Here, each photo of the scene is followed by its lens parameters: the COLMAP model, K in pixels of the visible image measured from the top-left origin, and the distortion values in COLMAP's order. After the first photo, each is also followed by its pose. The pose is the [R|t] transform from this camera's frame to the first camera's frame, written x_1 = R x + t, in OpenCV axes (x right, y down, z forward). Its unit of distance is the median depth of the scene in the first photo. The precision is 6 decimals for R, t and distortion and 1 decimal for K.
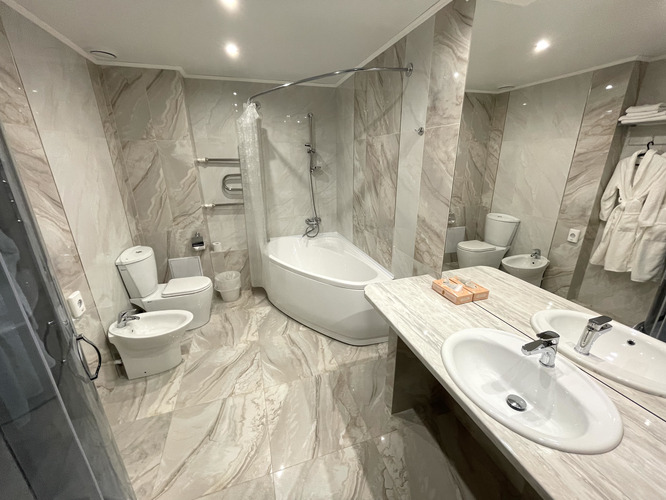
lens RADIAL K [[270.7, 0, 330.4], [0, 270.7, 249.6], [0, 0, 1]] dist [-0.002209, -0.000598]
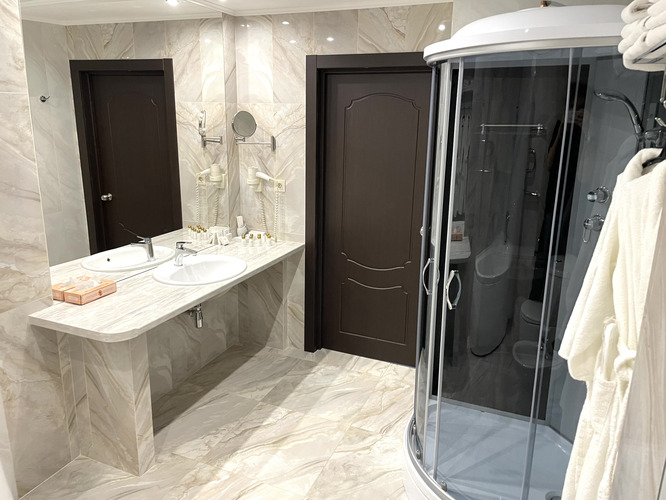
lens RADIAL K [[501.9, 0, 333.0], [0, 501.9, 250.0], [0, 0, 1]] dist [0.085297, -0.118722]
pose [[-0.764339, -0.171108, 0.621697, -1.098022], [0.198459, 0.854923, 0.479292, -0.572481], [-0.613514, 0.489723, -0.619493, 1.491692]]
